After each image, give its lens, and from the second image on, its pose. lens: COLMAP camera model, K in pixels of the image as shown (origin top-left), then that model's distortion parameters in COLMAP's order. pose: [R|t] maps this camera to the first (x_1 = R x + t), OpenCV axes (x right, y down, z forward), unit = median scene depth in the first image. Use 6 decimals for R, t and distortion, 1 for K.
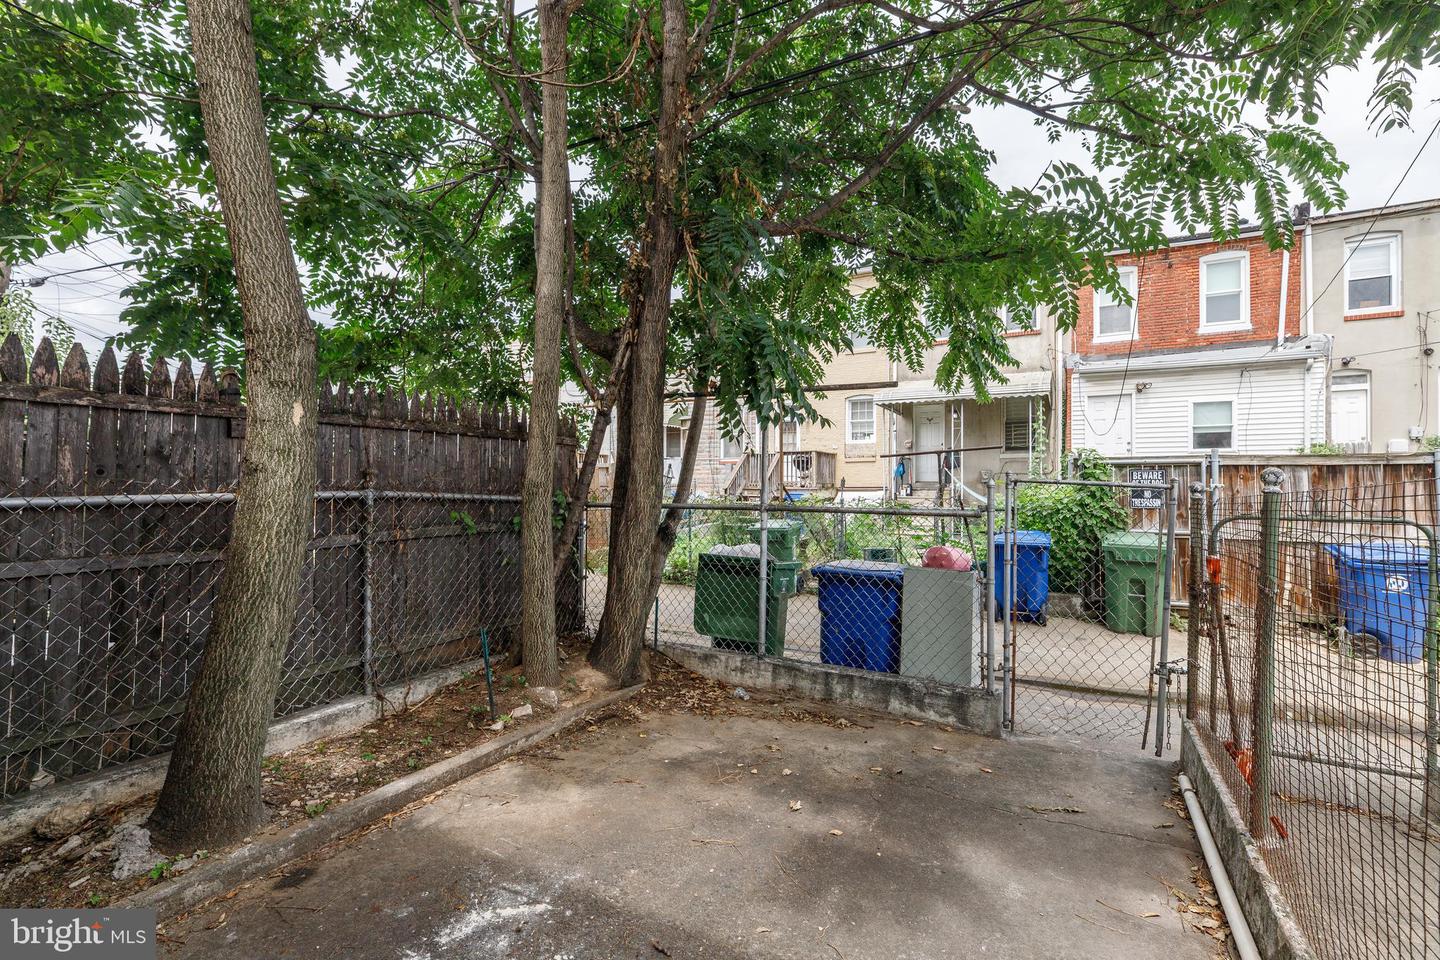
lens RADIAL K [[645.0, 0, 716.3], [0, 645.0, 472.7], [0, 0, 1]] dist [0.004443, -0.003196]
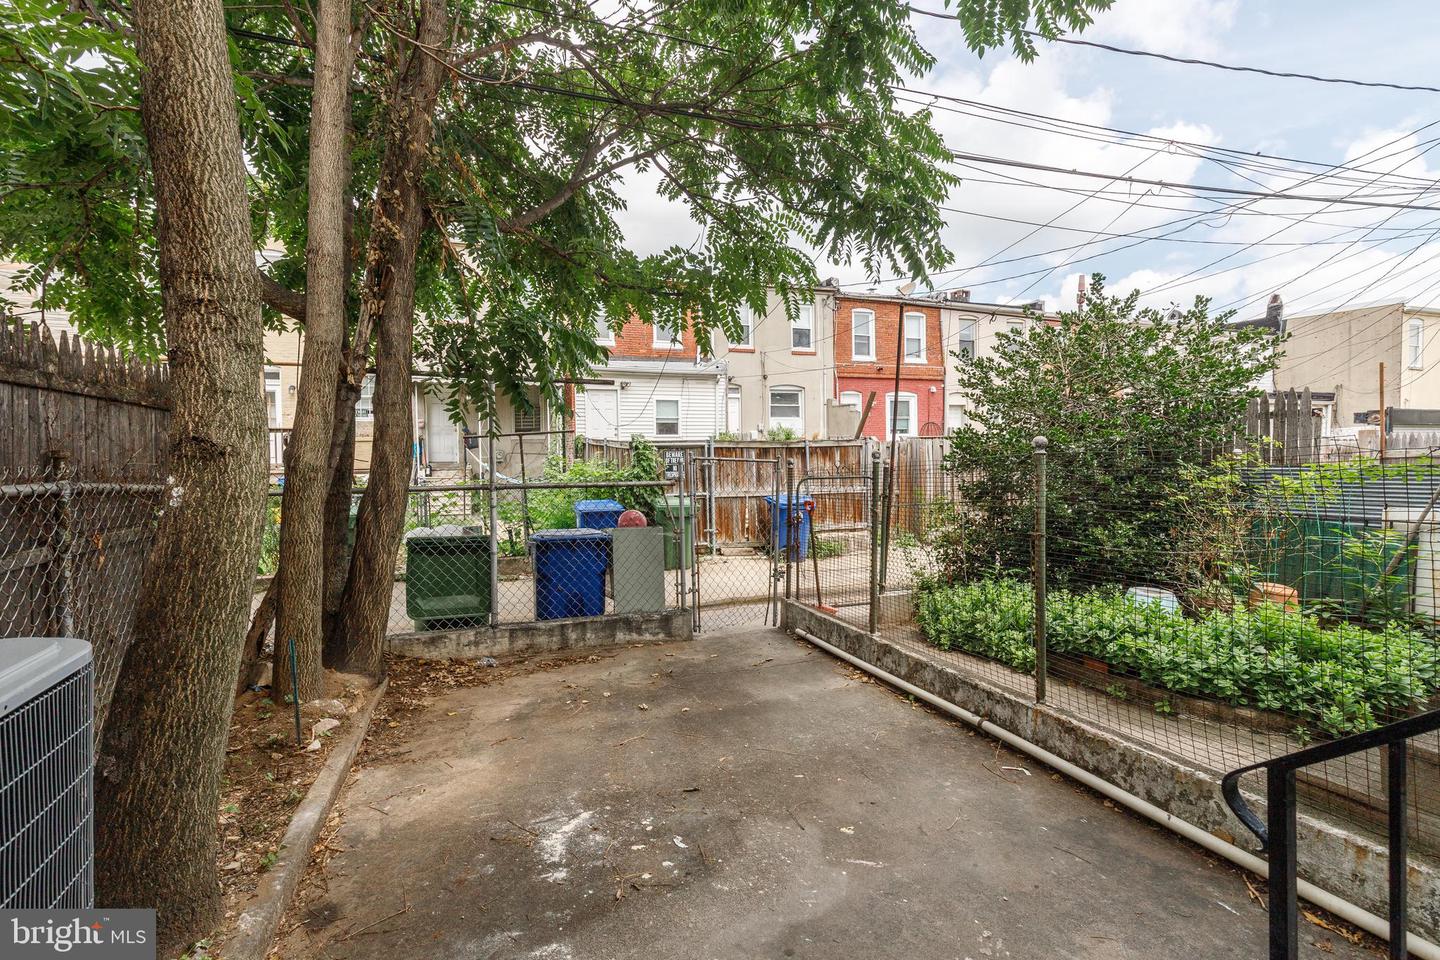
lens RADIAL K [[645.0, 0, 736.7], [0, 645.0, 462.5], [0, 0, 1]] dist [0.004443, -0.003196]
pose [[0.652192, -0.014404, 0.757917, -0.557742], [0.002369, 0.999853, 0.016963, -0.003193], [-0.758050, -0.009268, 0.652130, 0.002462]]
